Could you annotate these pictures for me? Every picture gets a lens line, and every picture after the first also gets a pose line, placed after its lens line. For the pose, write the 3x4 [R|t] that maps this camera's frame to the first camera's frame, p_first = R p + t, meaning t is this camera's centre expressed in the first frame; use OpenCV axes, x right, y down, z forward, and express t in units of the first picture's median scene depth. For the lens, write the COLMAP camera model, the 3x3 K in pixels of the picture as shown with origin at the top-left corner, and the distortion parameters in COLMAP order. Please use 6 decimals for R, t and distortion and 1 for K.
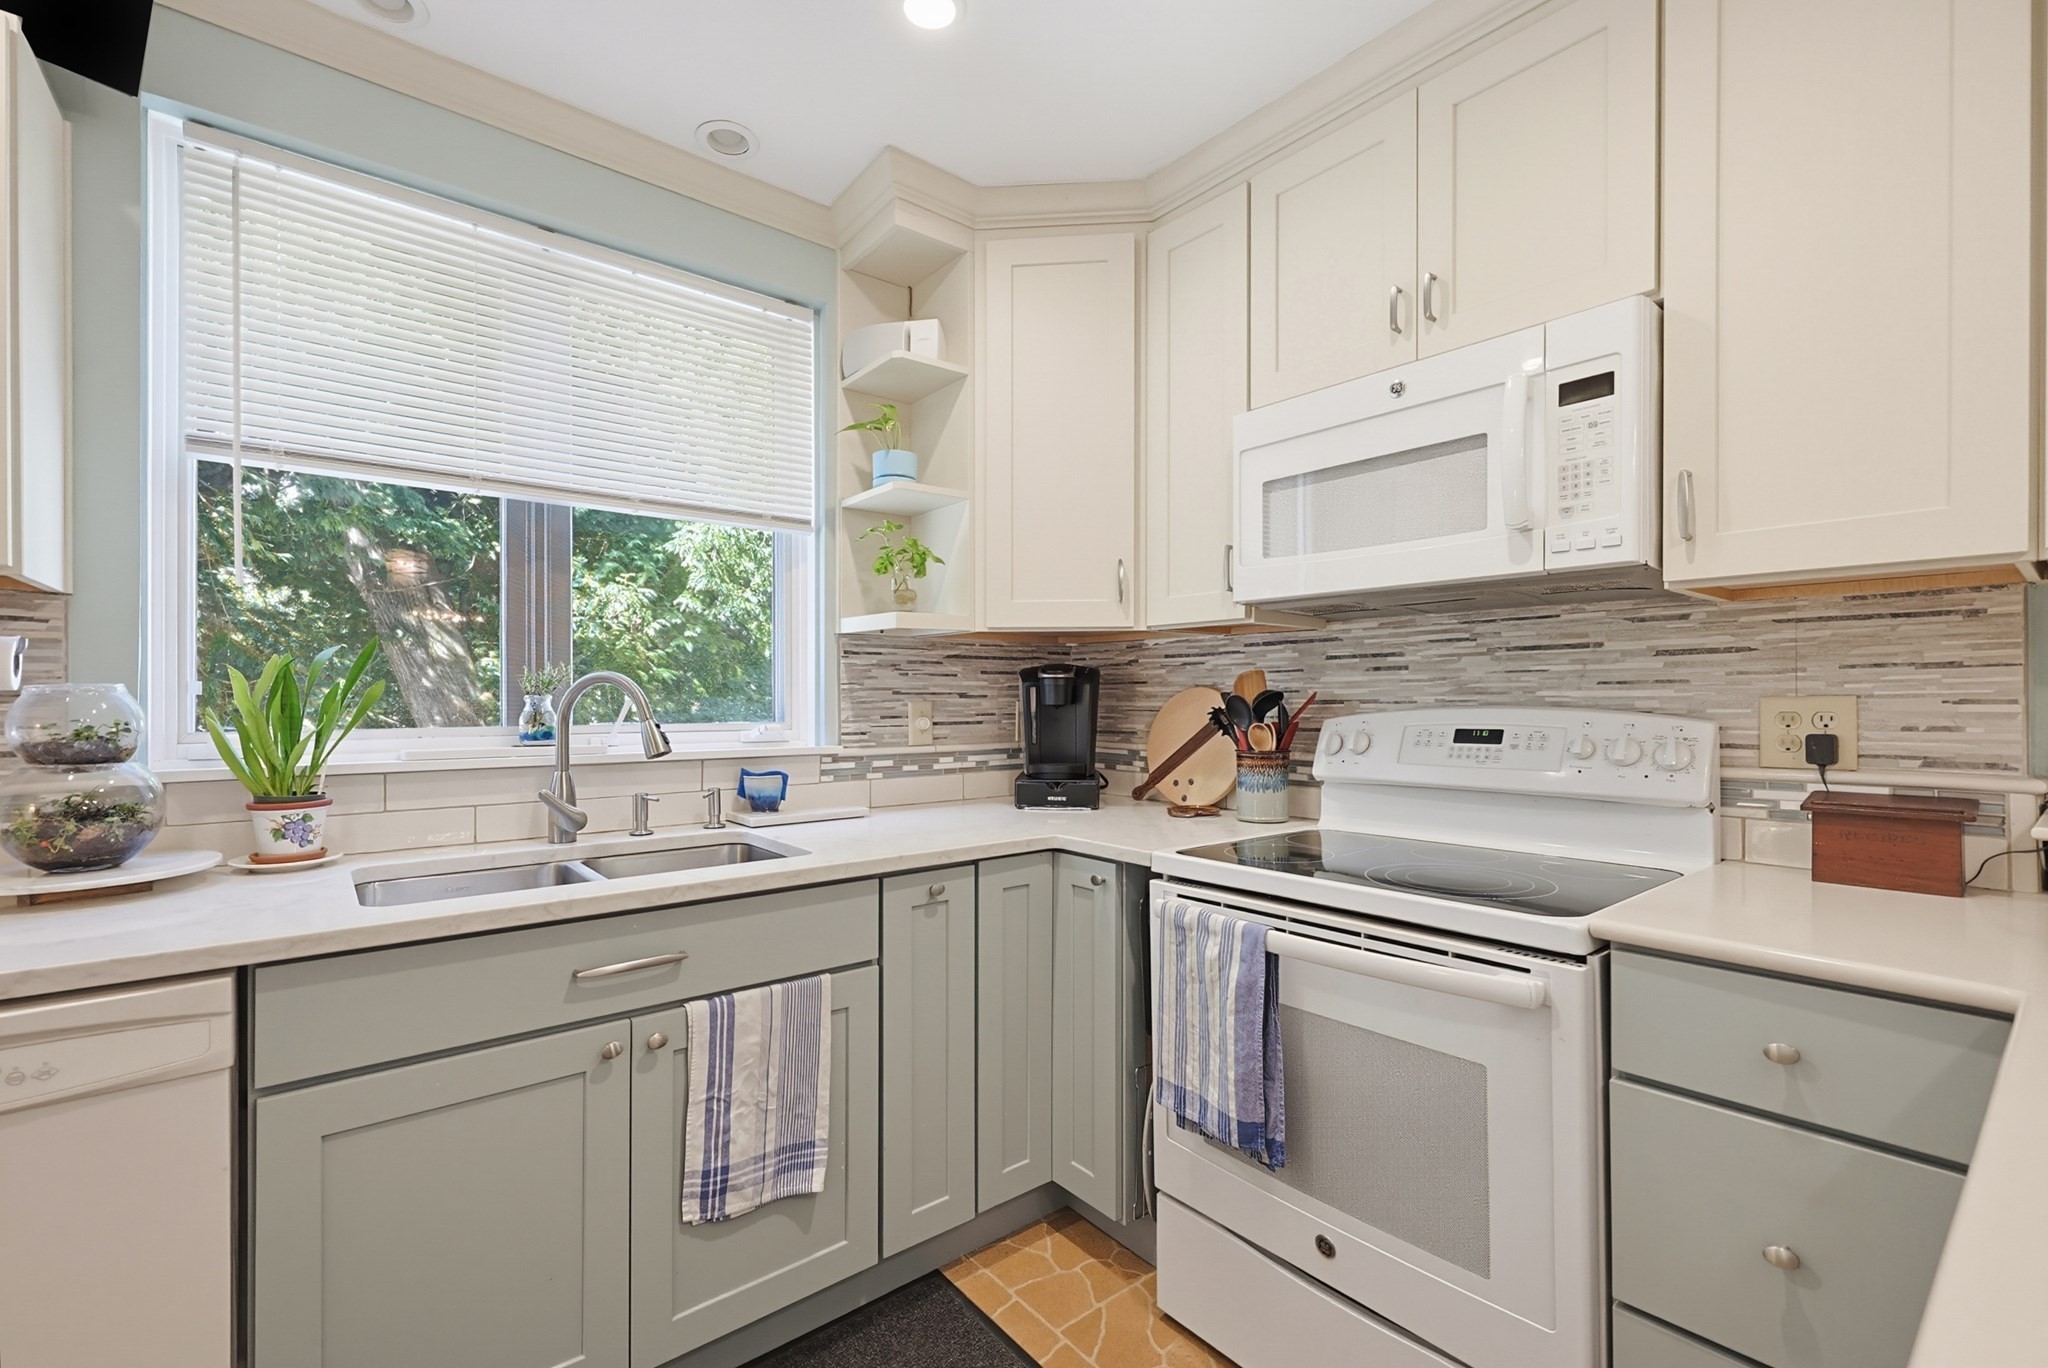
lens RADIAL K [[890.3, 0, 1030.0], [0, 890.3, 702.8], [0, 0, 1]] dist [0.002485, 0.000225]
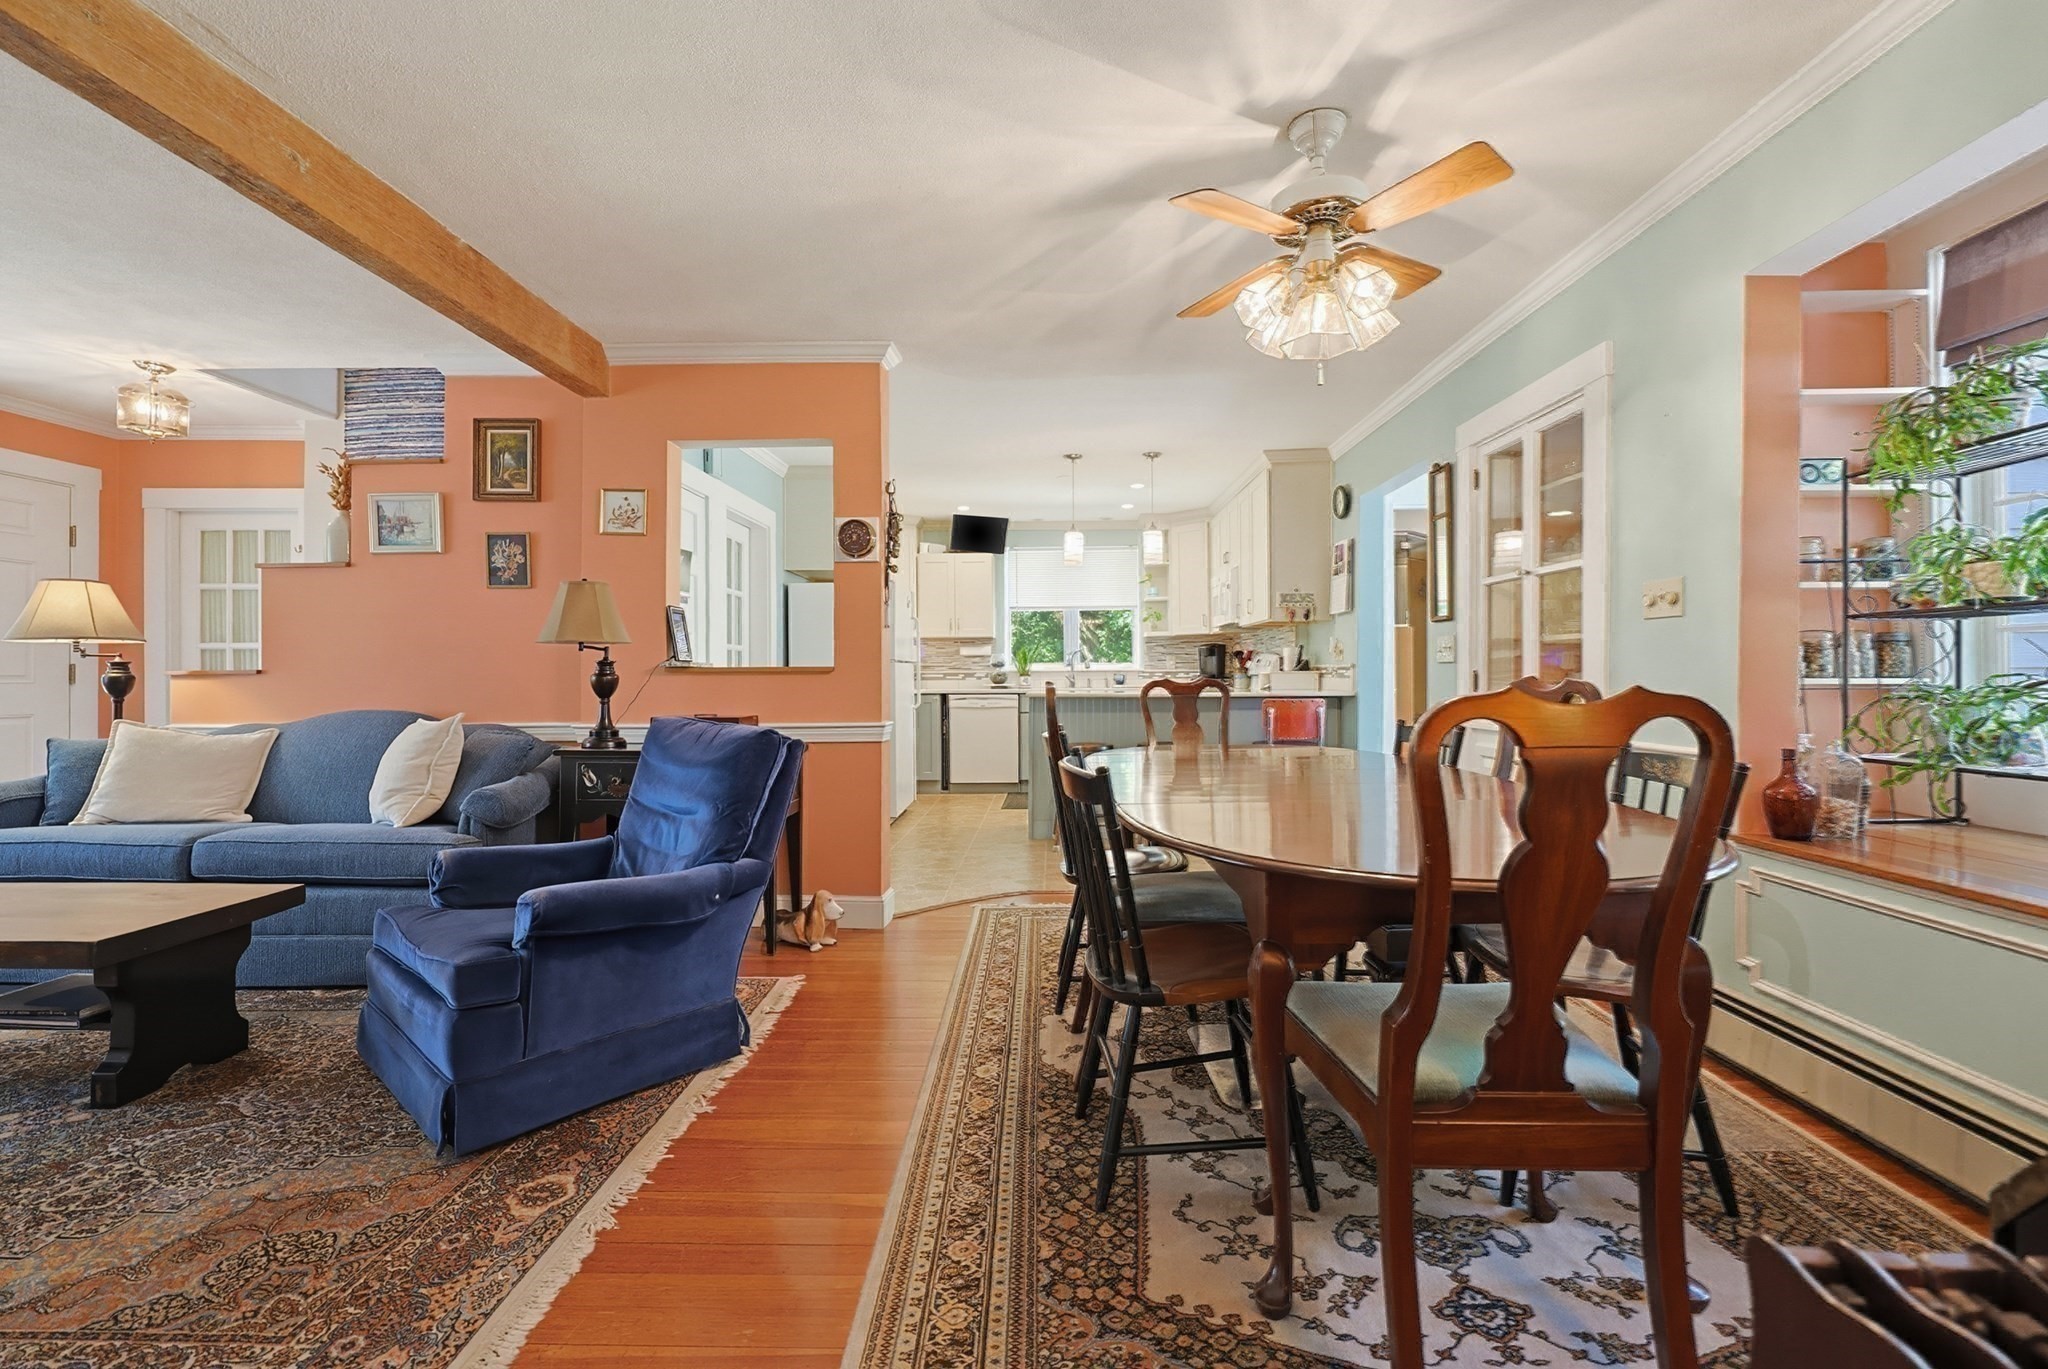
lens RADIAL K [[888.7, 0, 1020.8], [0, 888.7, 682.2], [0, 0, 1]] dist [0.001189, 0.000061]
pose [[0.751059, 0.000718, -0.660234, 2.438803], [0.002984, 0.999986, 0.004482, 0.117444], [0.660228, -0.005336, 0.751046, -2.760618]]
